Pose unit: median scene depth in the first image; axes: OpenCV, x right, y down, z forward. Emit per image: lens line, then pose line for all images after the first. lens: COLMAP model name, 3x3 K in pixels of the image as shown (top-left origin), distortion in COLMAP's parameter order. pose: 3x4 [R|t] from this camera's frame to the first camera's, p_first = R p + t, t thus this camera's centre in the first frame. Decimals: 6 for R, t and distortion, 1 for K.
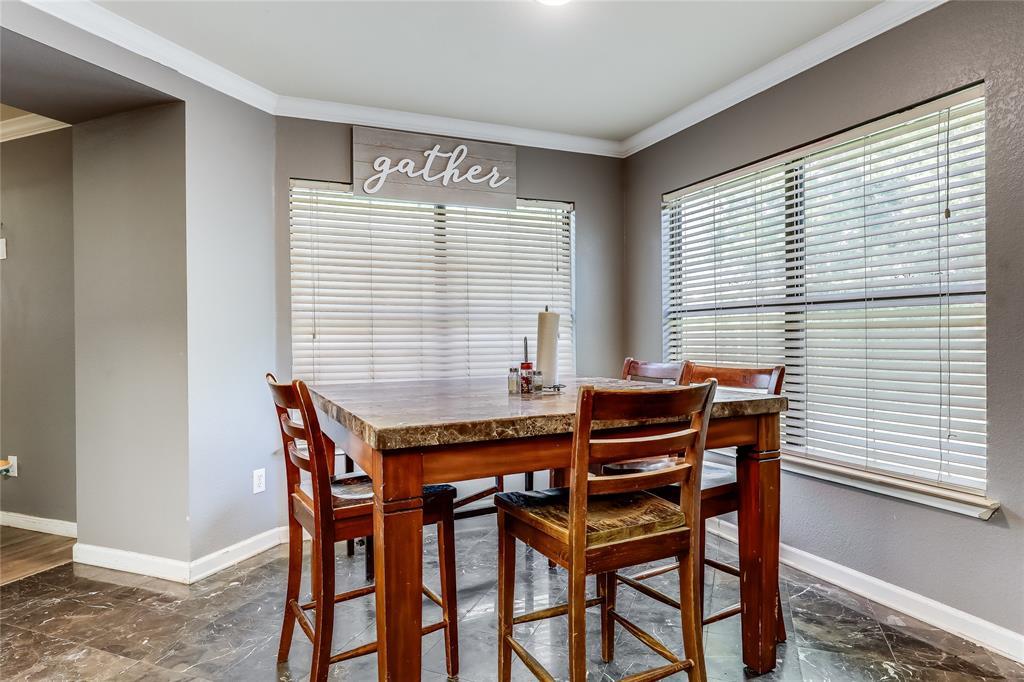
lens RADIAL K [[529.6, 0, 494.2], [0, 529.6, 332.7], [0, 0, 1]] dist [0.000471, 0.001411]
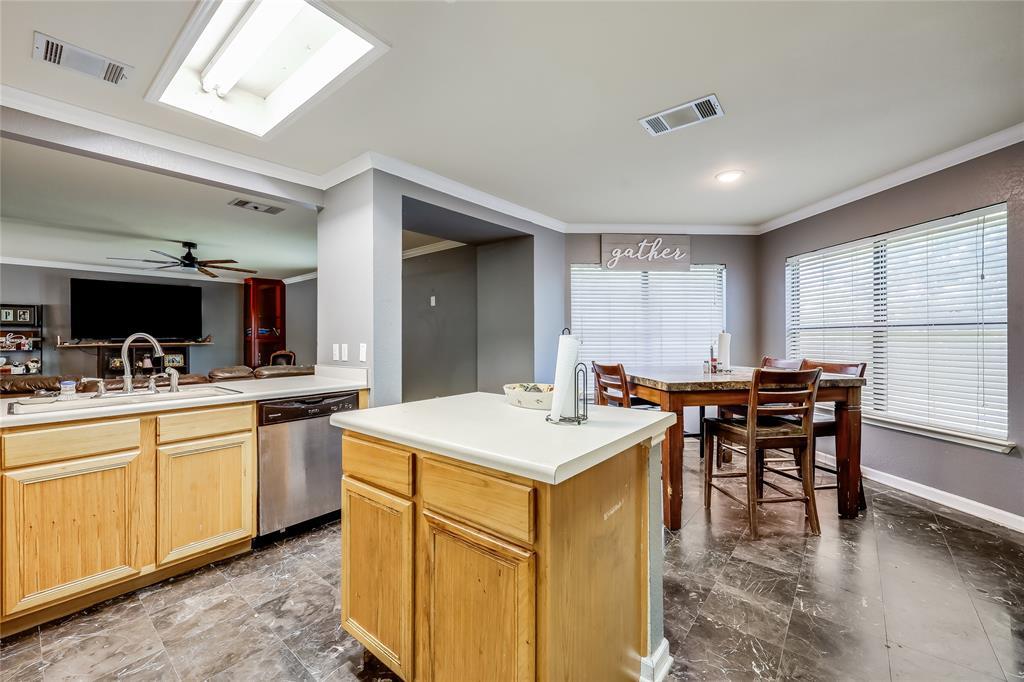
lens RADIAL K [[403.6, 0, 502.9], [0, 403.6, 336.8], [0, 0, 1]] dist [0.007825, -0.000273]
pose [[0.961288, 0.003028, -0.275527, -0.294383], [-0.000503, 0.999957, 0.009233, -0.041829], [0.275544, -0.008737, 0.961249, -0.739997]]
